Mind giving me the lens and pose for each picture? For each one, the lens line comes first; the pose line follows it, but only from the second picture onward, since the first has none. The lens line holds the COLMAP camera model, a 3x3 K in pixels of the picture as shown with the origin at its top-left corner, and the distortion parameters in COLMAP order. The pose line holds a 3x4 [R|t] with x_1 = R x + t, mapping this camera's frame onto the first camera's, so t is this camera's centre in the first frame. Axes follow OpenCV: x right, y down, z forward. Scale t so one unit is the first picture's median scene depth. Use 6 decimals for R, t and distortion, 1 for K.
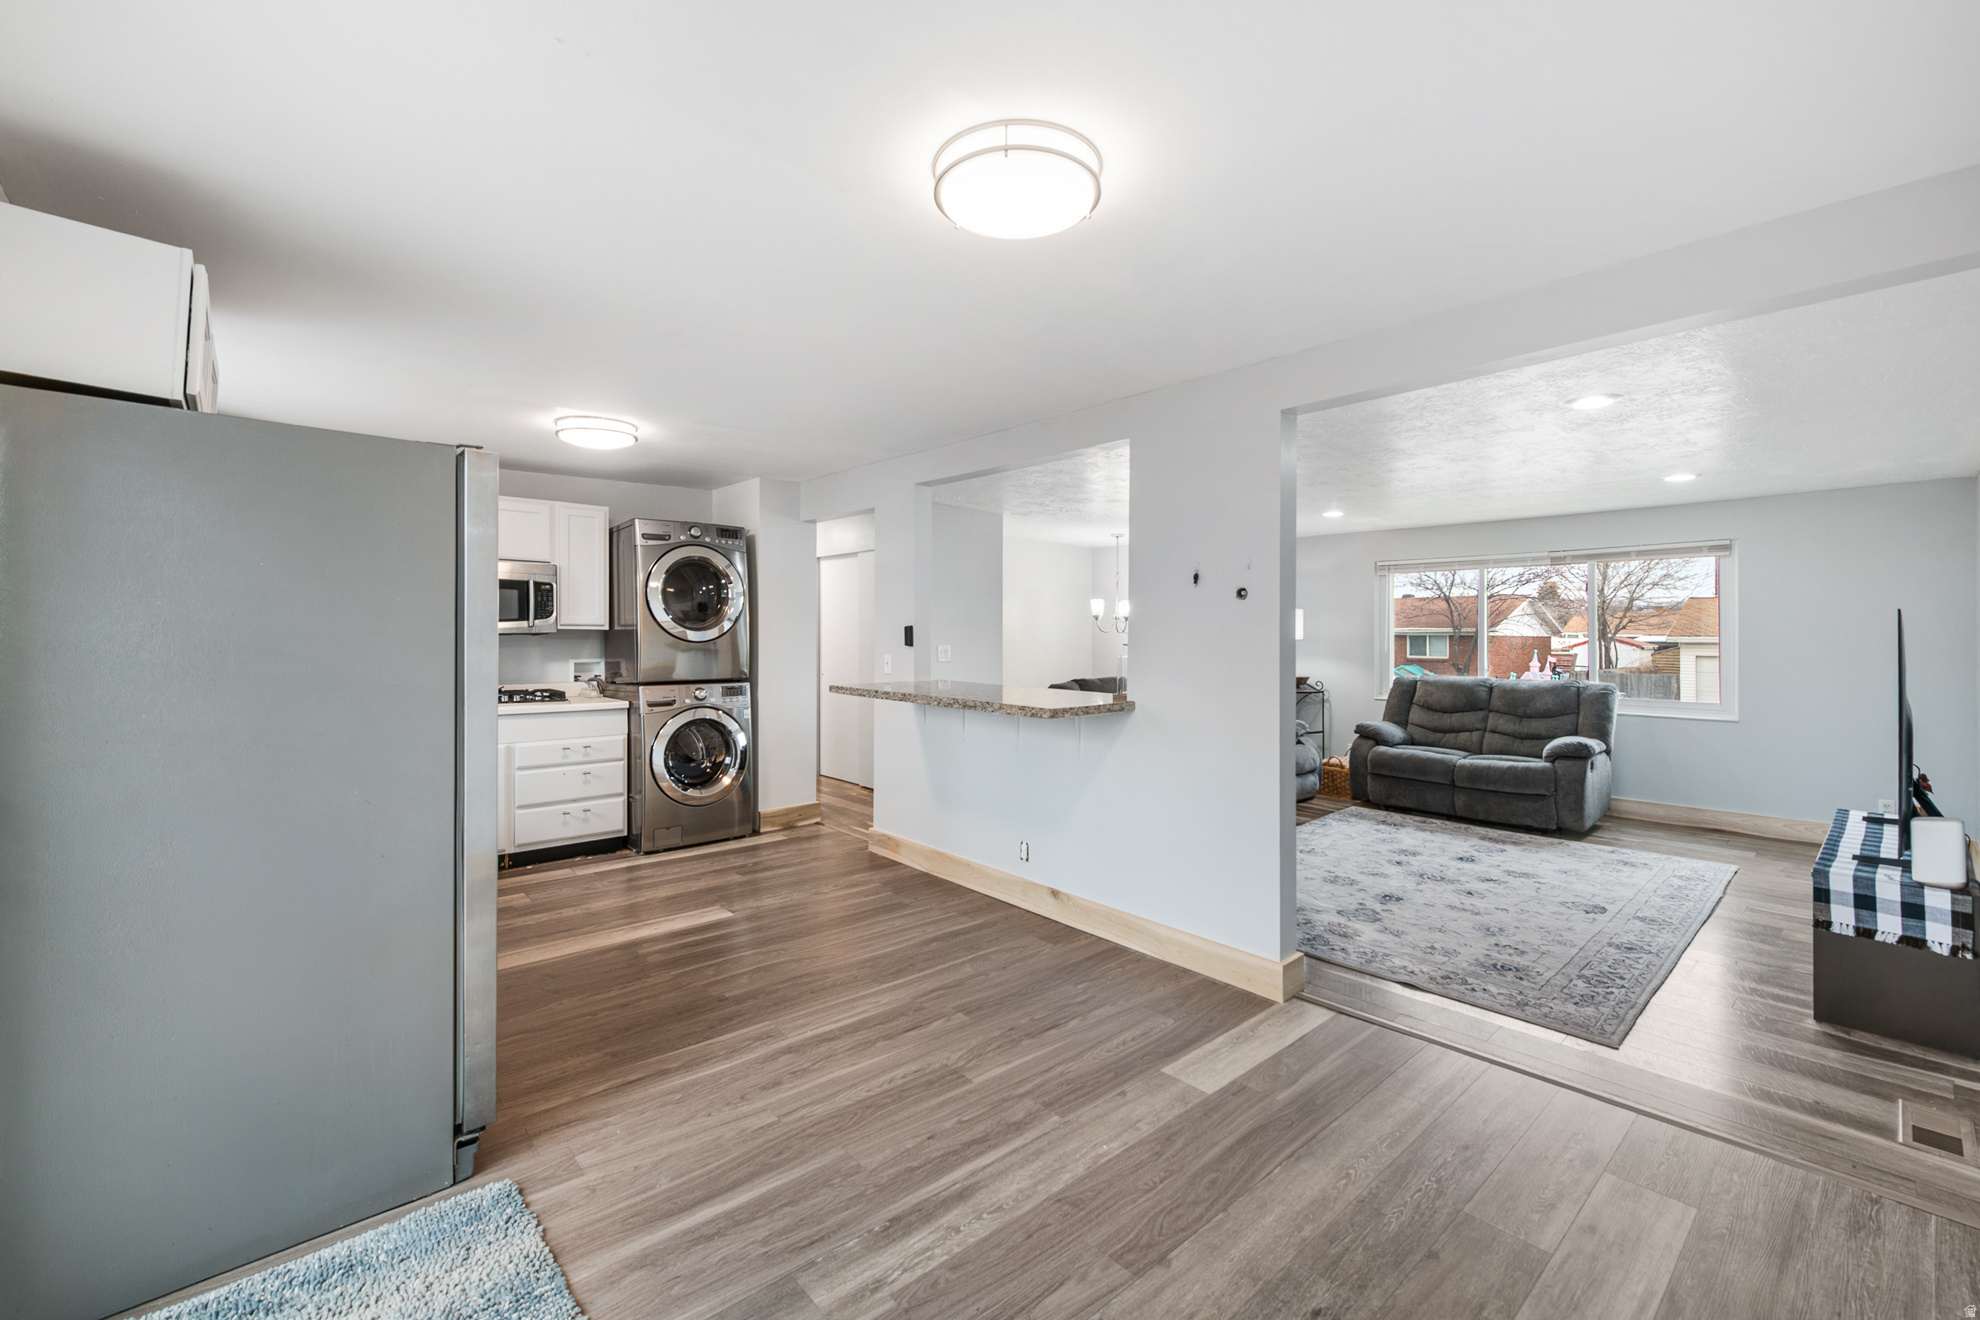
lens RADIAL K [[834.6, 0, 1000.3], [0, 834.6, 663.1], [0, 0, 1]] dist [-0.001301, -0.000196]
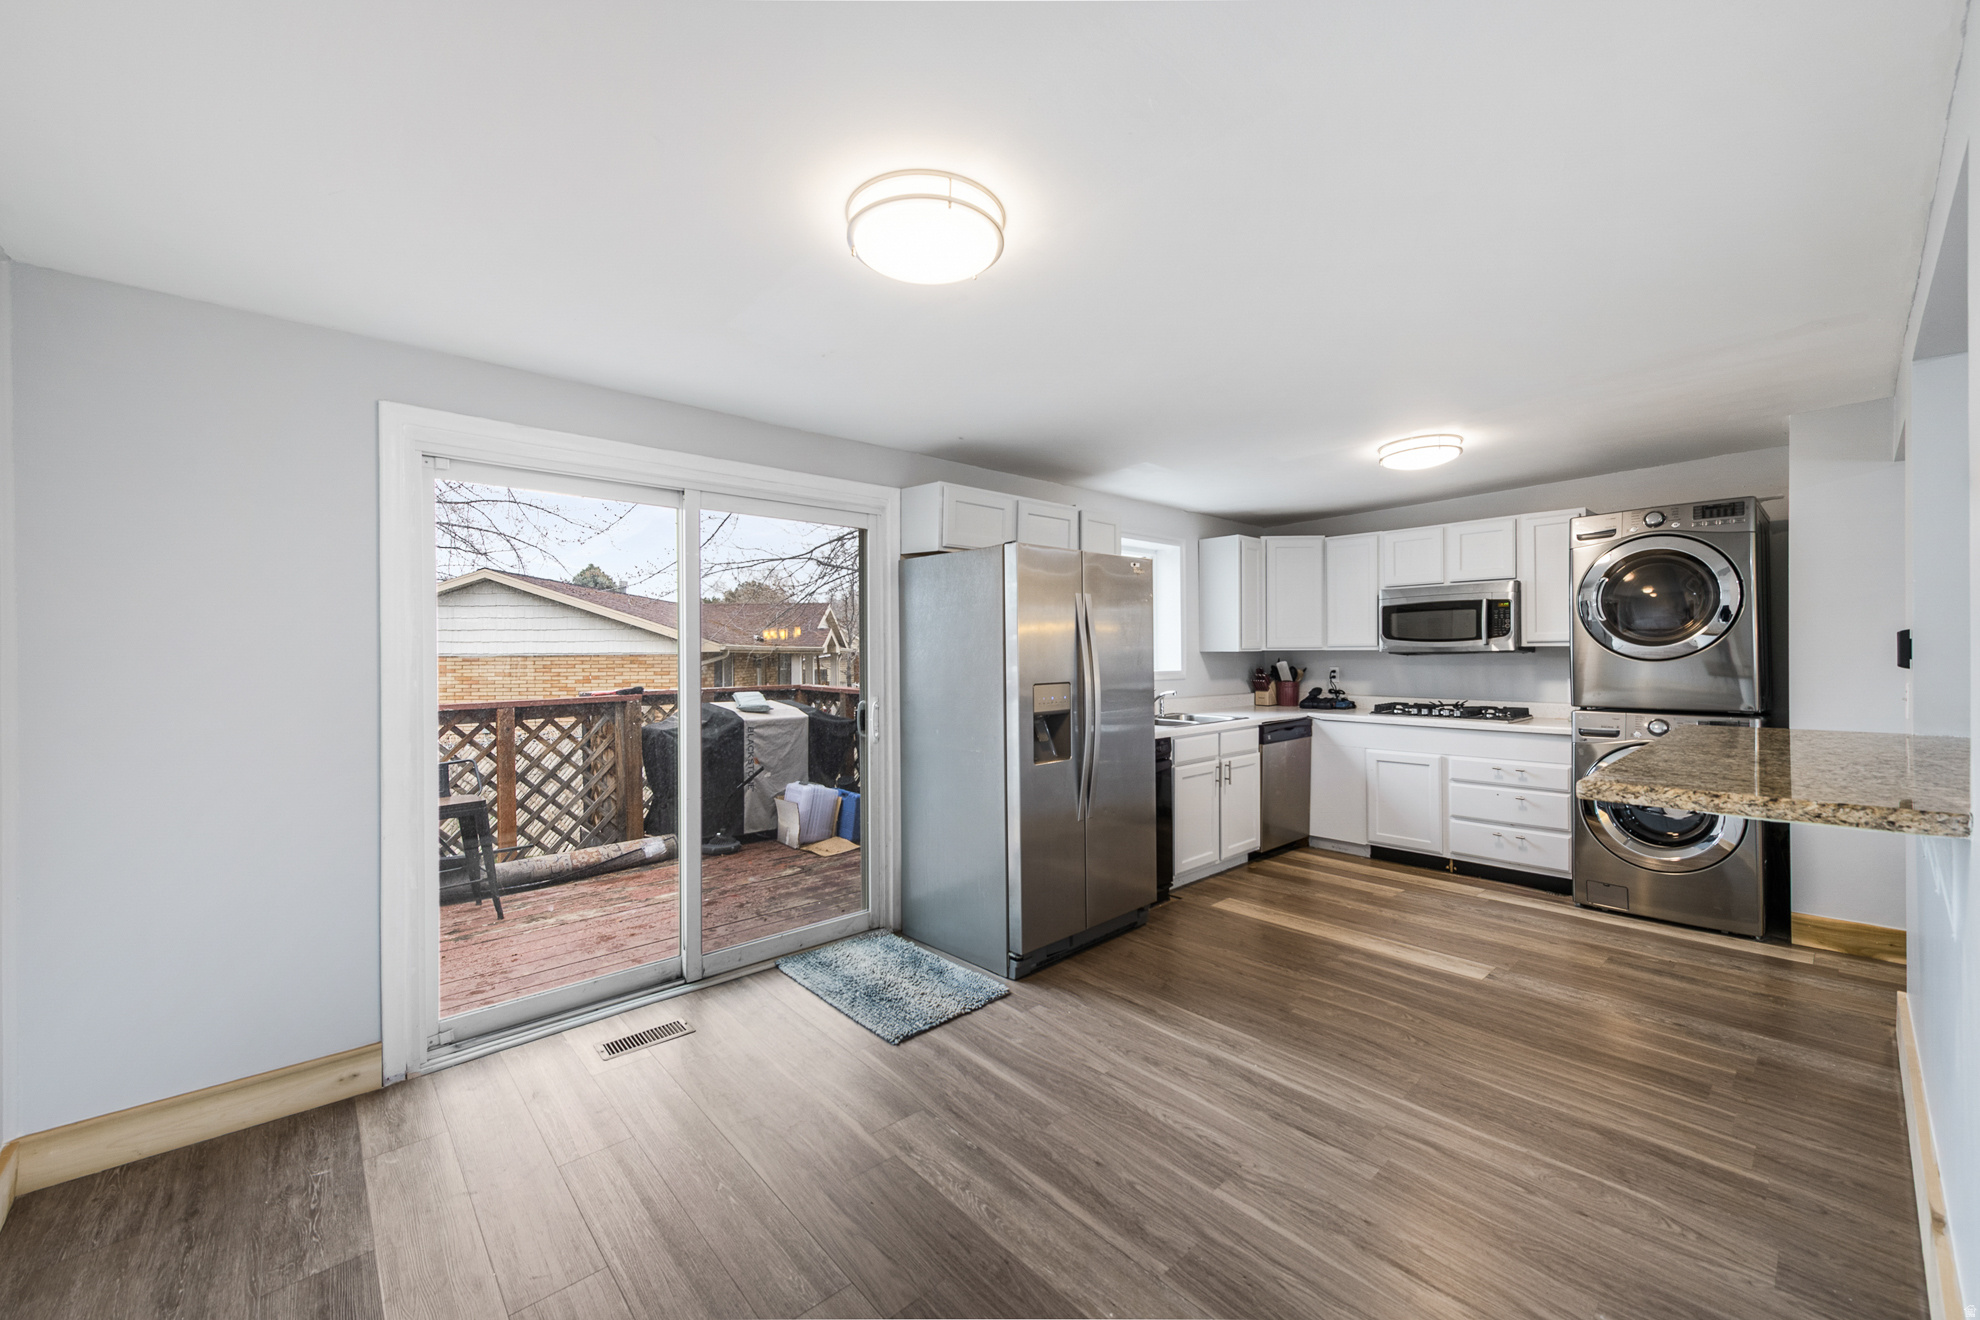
lens RADIAL K [[774.0, 0, 996.5], [0, 774.0, 647.8], [0, 0, 1]] dist [0.002205, -0.000094]
pose [[-0.005938, -0.015697, -0.999859, 0.491748], [-0.026762, 0.999521, -0.015533, -0.011715], [0.999624, 0.026666, -0.006356, 0.510917]]
